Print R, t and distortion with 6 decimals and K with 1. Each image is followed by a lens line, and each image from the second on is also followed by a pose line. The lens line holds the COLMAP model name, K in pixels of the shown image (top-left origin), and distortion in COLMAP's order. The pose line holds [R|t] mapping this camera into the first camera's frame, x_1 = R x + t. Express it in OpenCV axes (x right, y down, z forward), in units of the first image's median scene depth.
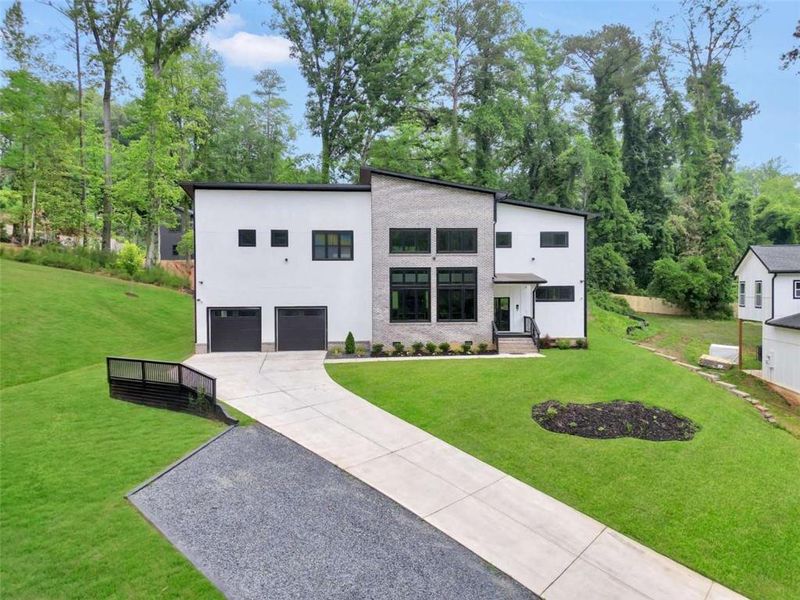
lens RADIAL K [[615.8, 0, 384.6], [0, 615.8, 301.2], [0, 0, 1]] dist [0.027820, -0.003129]
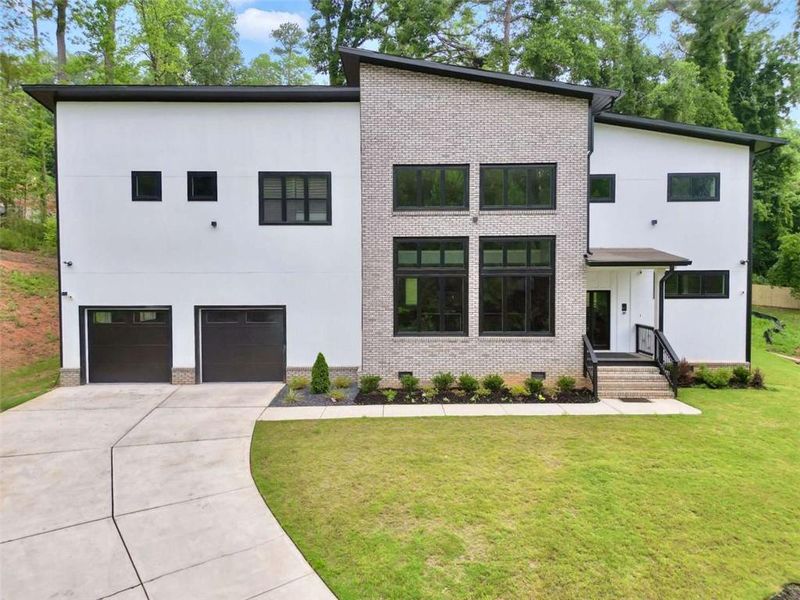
lens RADIAL K [[613.9, 0, 376.4], [0, 613.9, 298.7], [0, 0, 1]] dist [0.022991, -0.004253]
pose [[0.996541, 0.005480, -0.082919, 0.037855], [-0.003599, 0.999733, 0.022816, -0.011261], [0.083022, -0.022439, 0.996295, 0.438792]]
